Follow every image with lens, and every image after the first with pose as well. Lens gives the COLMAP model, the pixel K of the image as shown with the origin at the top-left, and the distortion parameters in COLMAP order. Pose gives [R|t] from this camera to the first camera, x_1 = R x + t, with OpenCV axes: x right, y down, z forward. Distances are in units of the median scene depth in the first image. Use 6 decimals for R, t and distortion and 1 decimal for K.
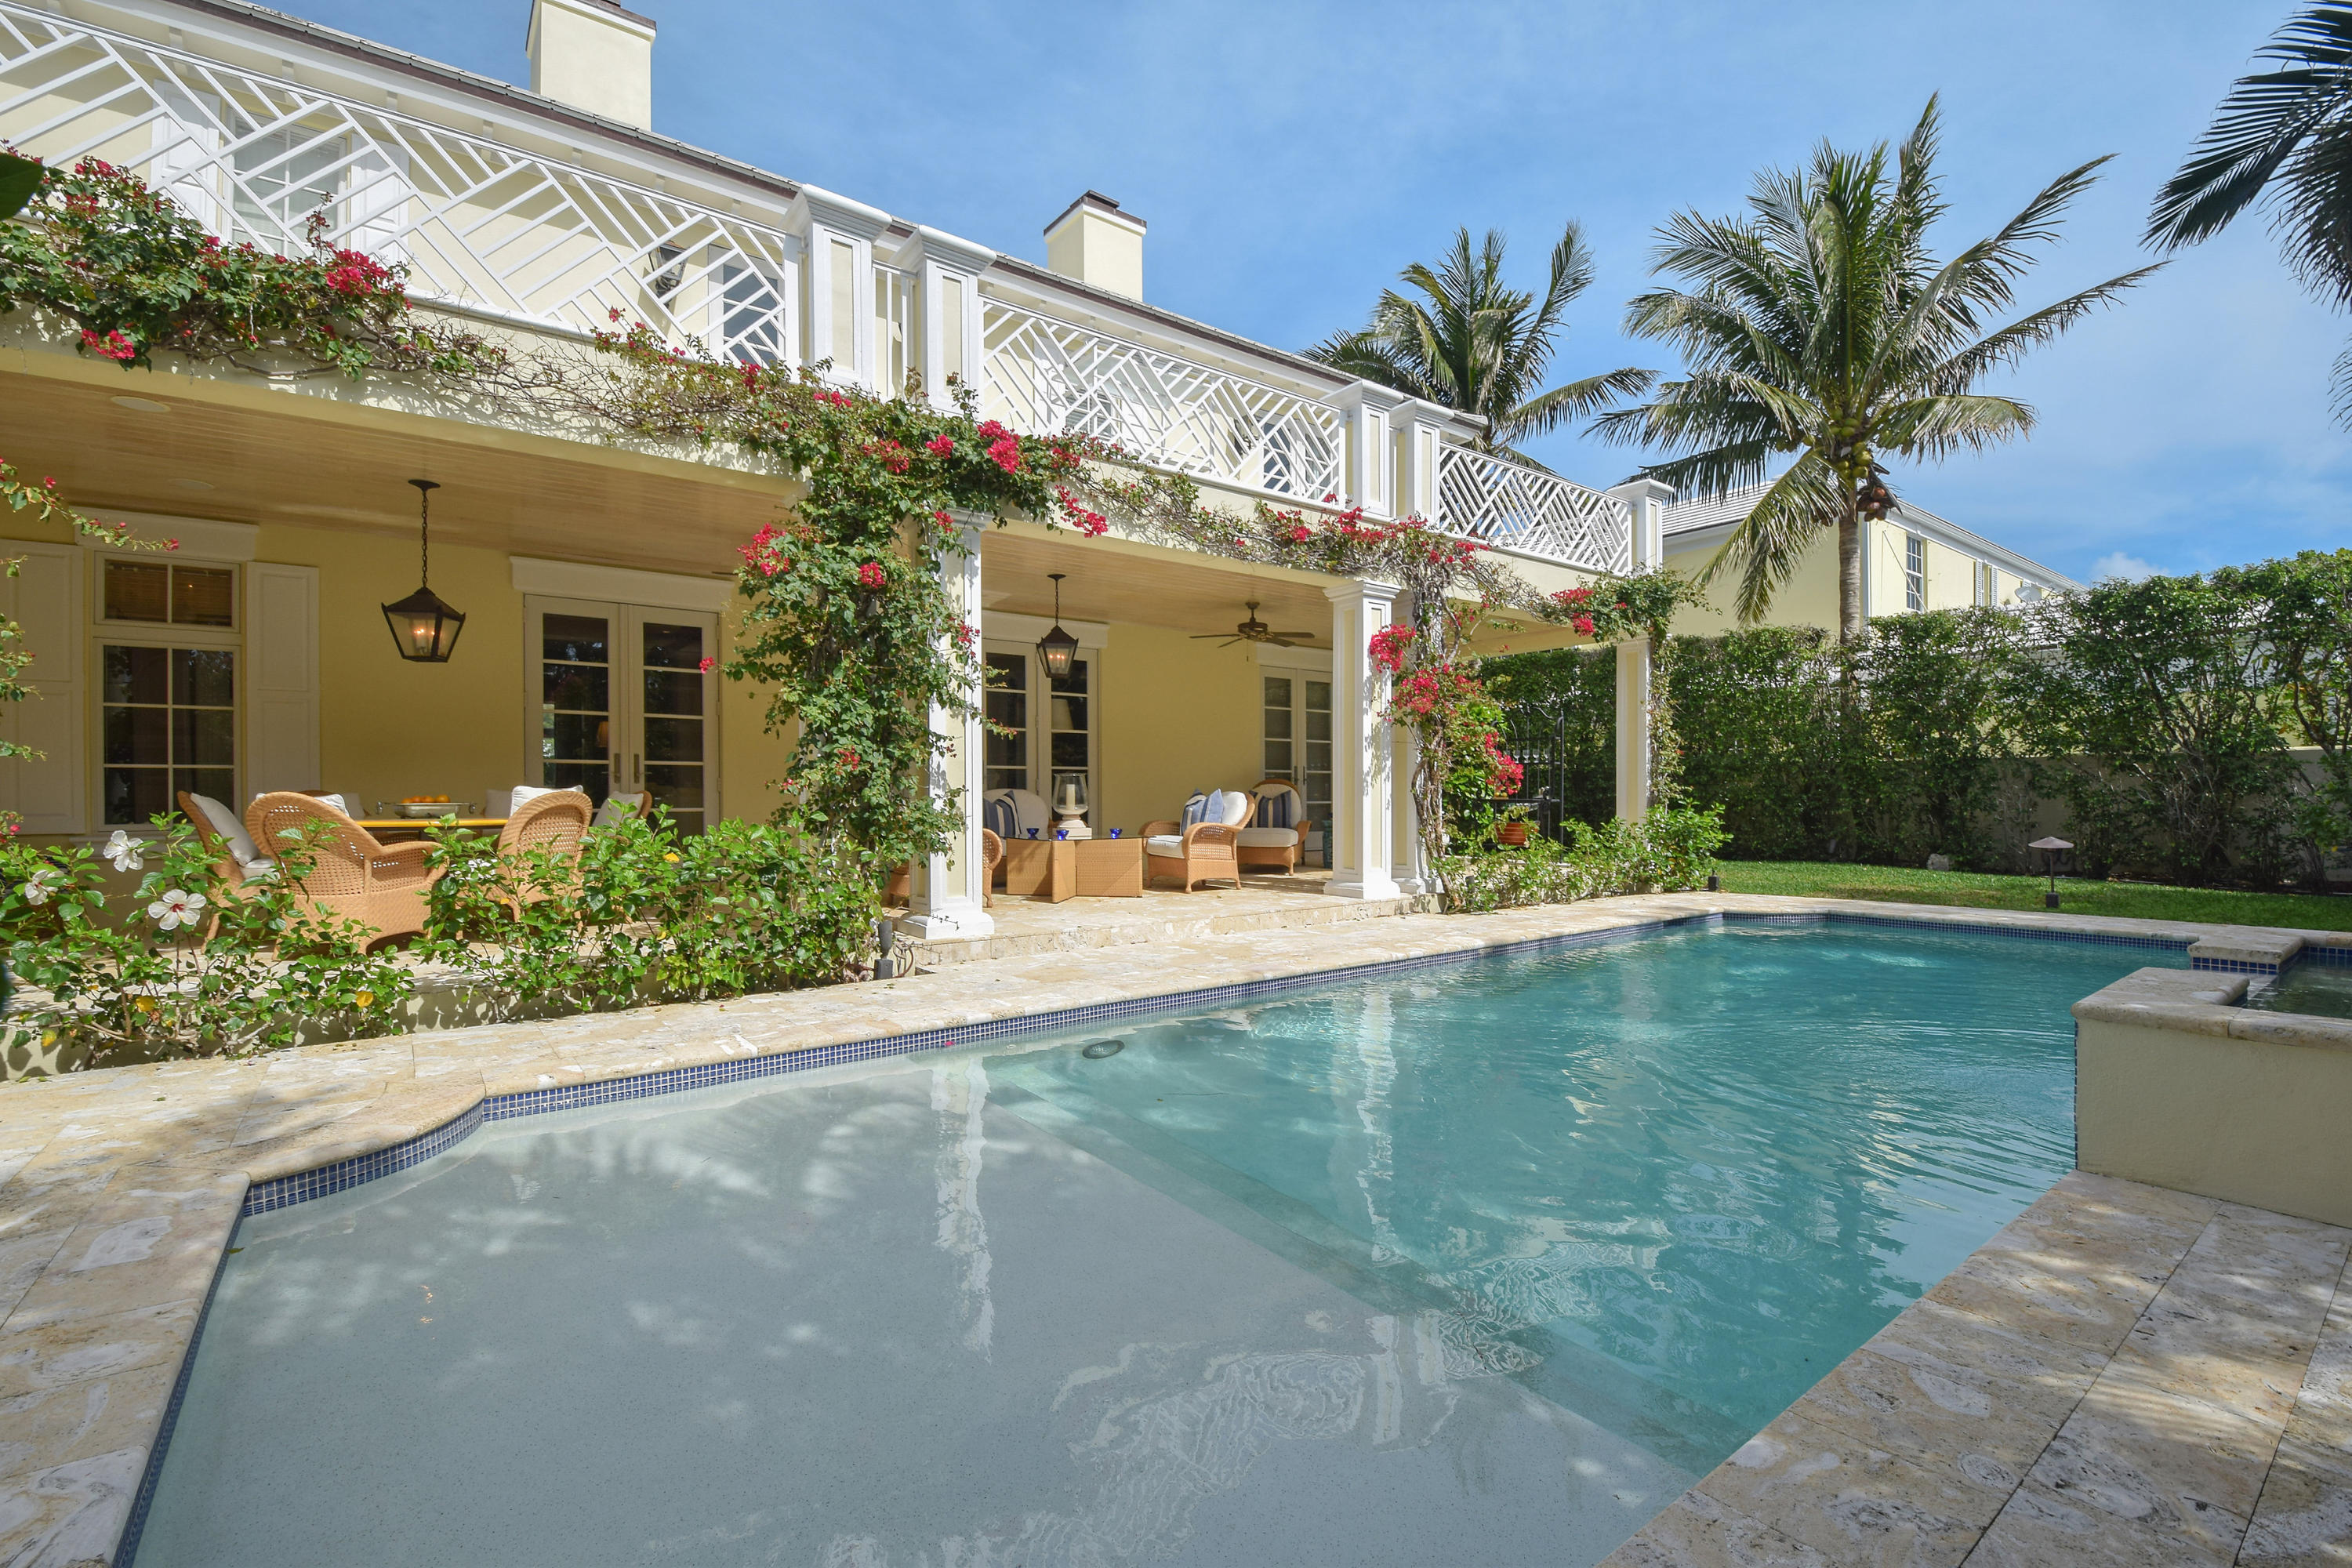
lens RADIAL K [[1036.4, 0, 1171.3], [0, 1036.4, 805.4], [0, 0, 1]] dist [0.010454, -0.014362]
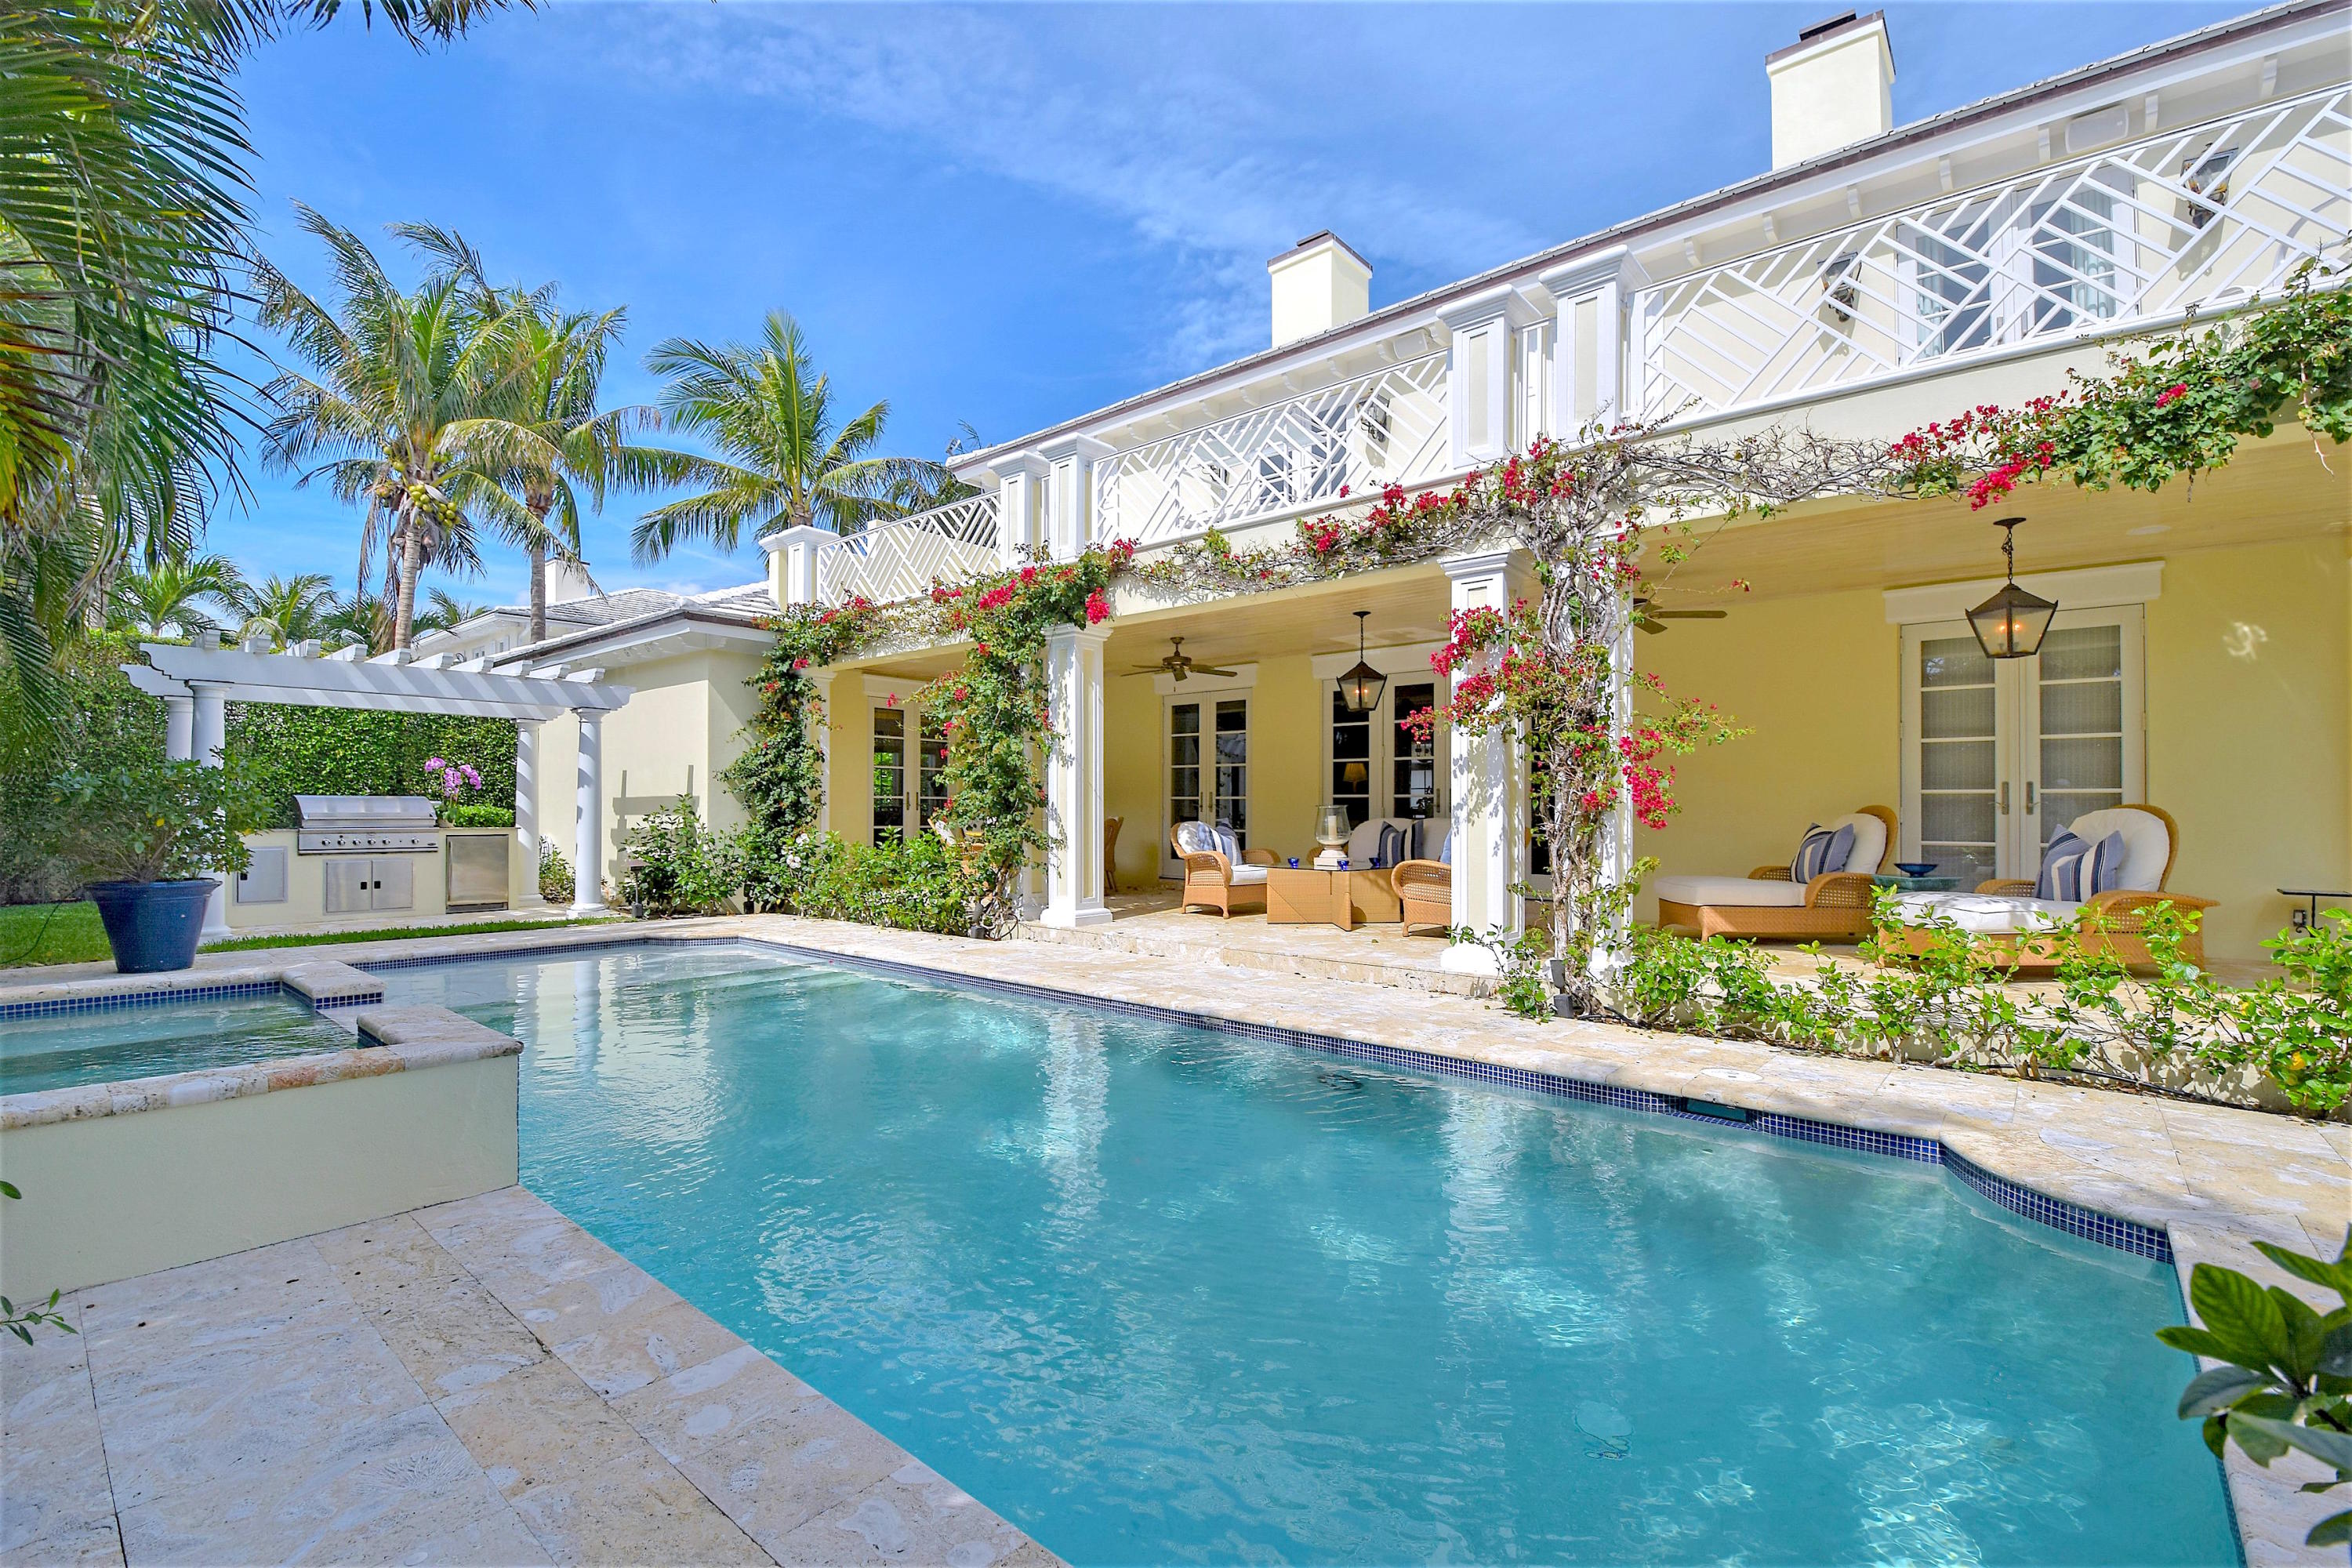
lens RADIAL K [[1036.4, 0, 1171.3], [0, 1036.4, 805.4], [0, 0, 1]] dist [0.010454, -0.014362]
pose [[0.219167, -0.006640, -0.975665, 0.912042], [-0.023325, 0.999655, -0.012043, -0.015418], [0.975408, 0.025397, 0.218937, 0.652346]]
